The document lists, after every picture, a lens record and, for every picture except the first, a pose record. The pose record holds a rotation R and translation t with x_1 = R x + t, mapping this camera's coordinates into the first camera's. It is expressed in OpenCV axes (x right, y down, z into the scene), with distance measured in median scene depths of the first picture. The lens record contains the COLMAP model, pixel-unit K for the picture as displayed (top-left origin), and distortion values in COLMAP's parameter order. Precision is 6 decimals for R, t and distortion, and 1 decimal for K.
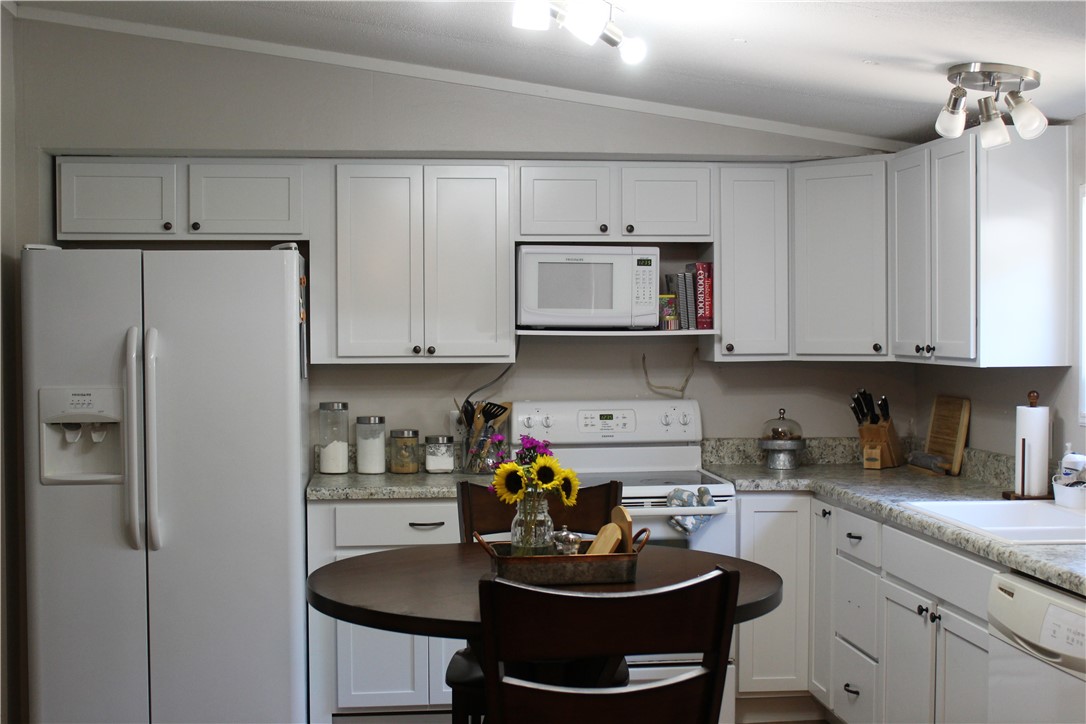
lens RADIAL K [[1457.4, 0, 543.0], [0, 1457.4, 362.0], [0, 0, 1]] dist [-0.023385, -0.014919]
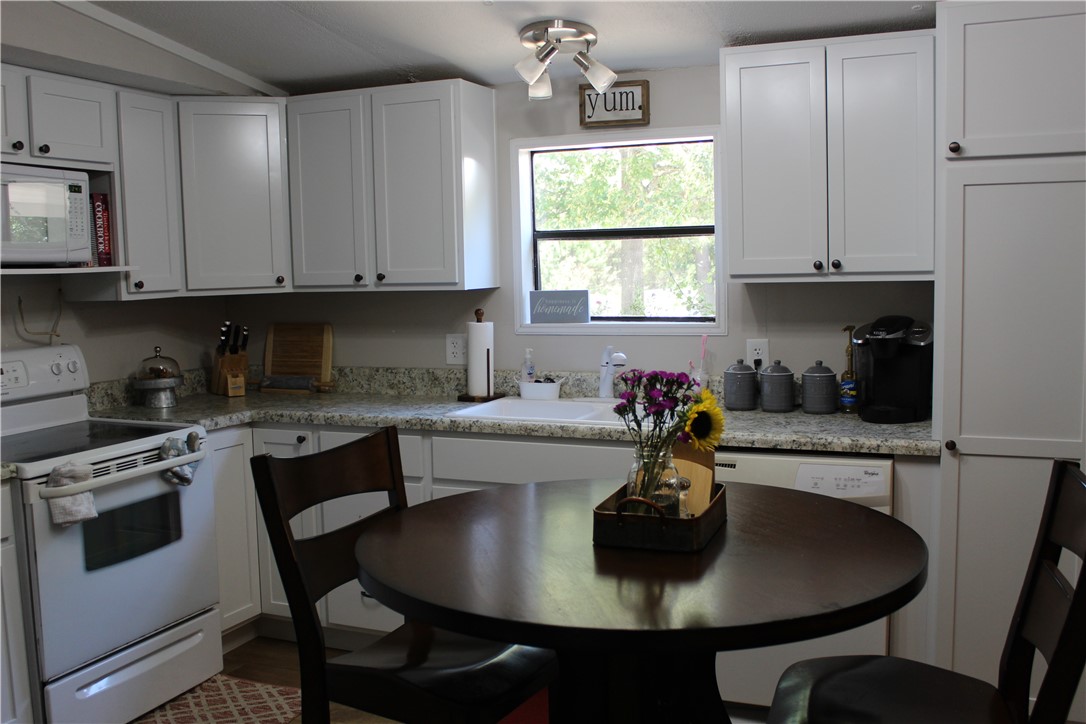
lens RADIAL K [[1035.8, 0, 543.0], [0, 1035.8, 362.0], [0, 0, 1]] dist [-0.045763, -0.001140]
pose [[0.521124, -0.089709, 0.848753, -0.319704], [0.044664, 0.995964, 0.077845, -0.000365], [-0.852311, -0.002658, 0.523028, 0.448251]]
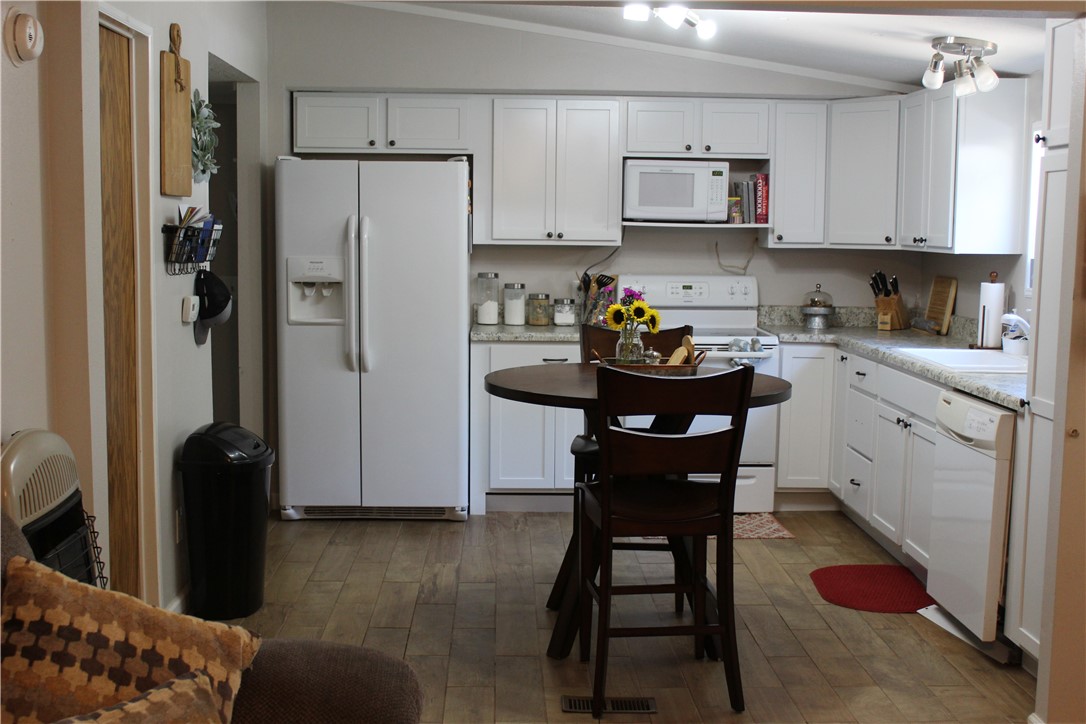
lens RADIAL K [[1282.4, 0, 543.0], [0, 1282.4, 362.0], [0, 0, 1]] dist [-0.098156, 0.227166]
pose [[0.996676, 0.023508, -0.077998, 0.004376], [-0.016907, 0.996302, 0.084242, 0.009550], [0.079690, -0.082644, 0.993388, -0.217127]]
